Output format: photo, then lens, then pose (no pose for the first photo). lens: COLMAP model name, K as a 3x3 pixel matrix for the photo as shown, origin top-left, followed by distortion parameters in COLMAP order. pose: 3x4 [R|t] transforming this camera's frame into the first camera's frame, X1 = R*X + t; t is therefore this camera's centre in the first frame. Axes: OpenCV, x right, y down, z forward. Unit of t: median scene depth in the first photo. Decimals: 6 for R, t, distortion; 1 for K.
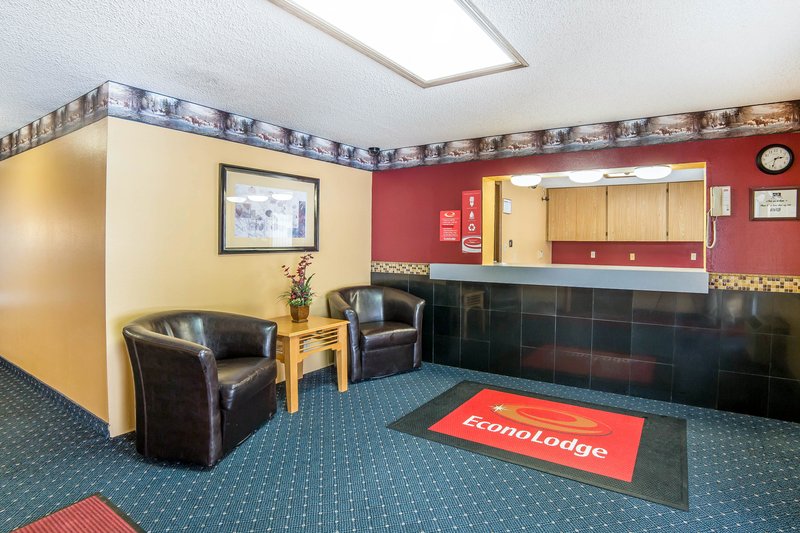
lens RADIAL K [[416.5, 0, 401.7], [0, 416.5, 236.6], [0, 0, 1]] dist [-0.136851, 0.054516]
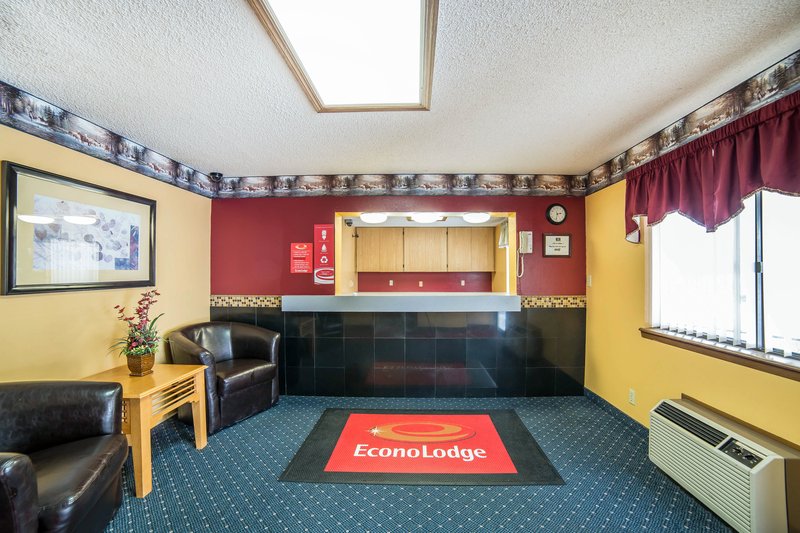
lens RADIAL K [[353.4, 0, 400.0], [0, 353.4, 266.5], [0, 0, 1]] dist [-0.112491, 0.041823]
pose [[0.849601, 0.001925, 0.527422, -0.154563], [0.000162, 0.999992, -0.003911, -0.001879], [-0.527426, 0.003408, 0.849594, 0.168519]]
